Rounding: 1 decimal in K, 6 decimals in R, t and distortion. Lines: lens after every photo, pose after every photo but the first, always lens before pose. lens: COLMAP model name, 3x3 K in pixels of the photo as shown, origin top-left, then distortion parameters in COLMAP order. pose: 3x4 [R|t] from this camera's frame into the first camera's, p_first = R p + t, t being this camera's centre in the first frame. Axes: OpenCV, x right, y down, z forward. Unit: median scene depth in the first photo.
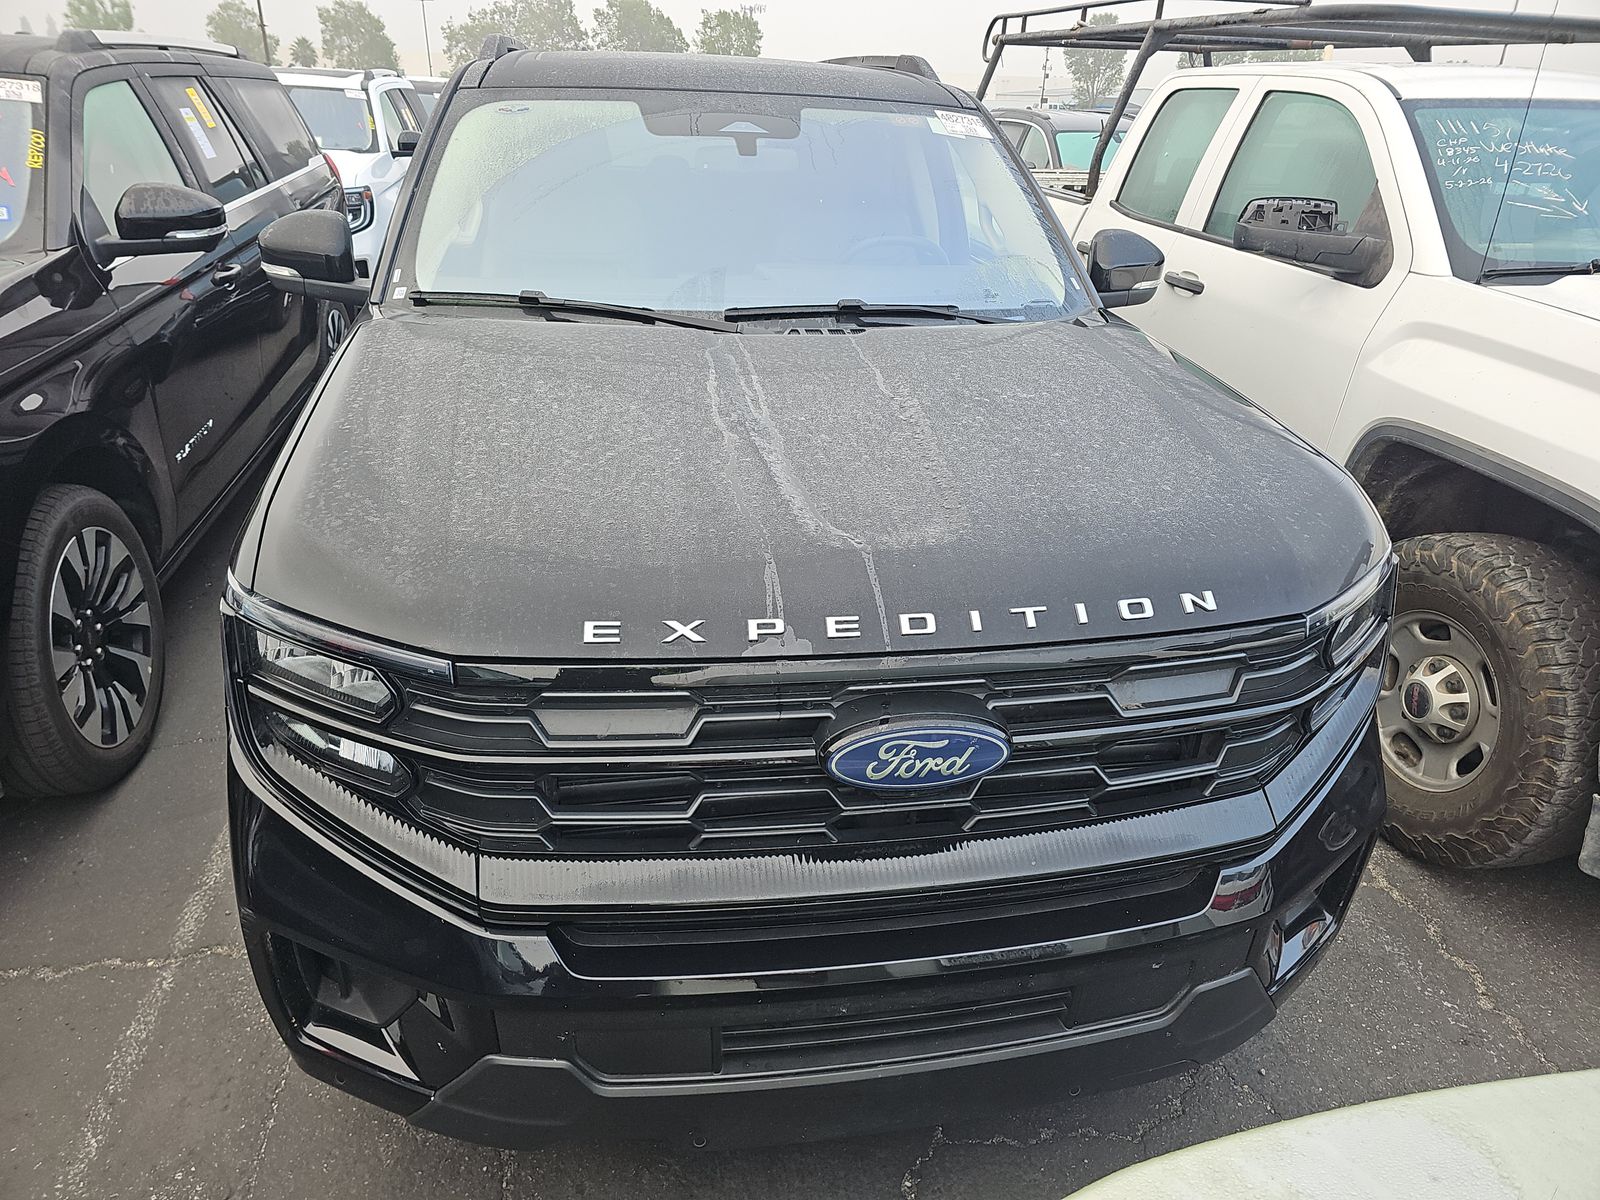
lens RADIAL K [[1078.1, 0, 799.7], [0, 1078.1, 620.9], [0, 0, 1]] dist [0.076440, -0.072225]
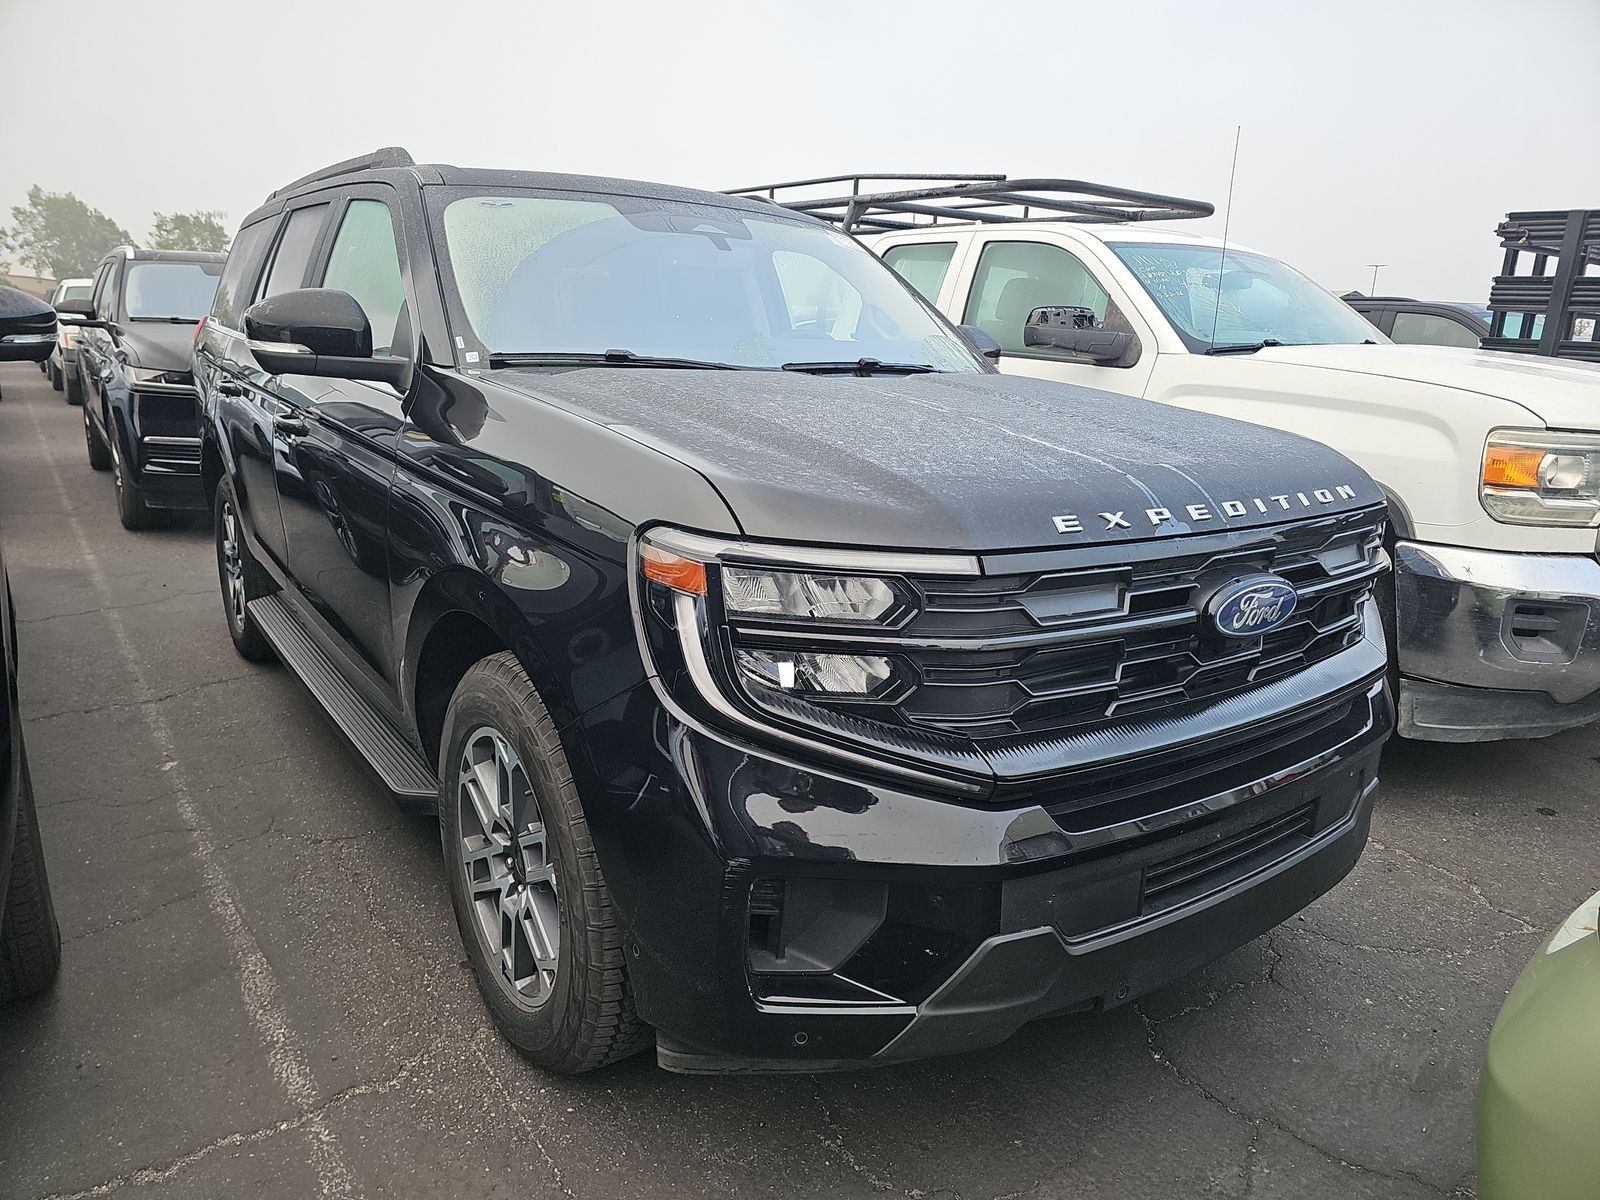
lens RADIAL K [[1079.4, 0, 817.3], [0, 1079.4, 636.5], [0, 0, 1]] dist [0.073484, -0.064579]
pose [[0.894128, -0.121943, 0.430889, -0.443108], [0.188617, 0.975247, -0.115398, 0.100356], [-0.406152, 0.184454, 0.894996, 0.021692]]
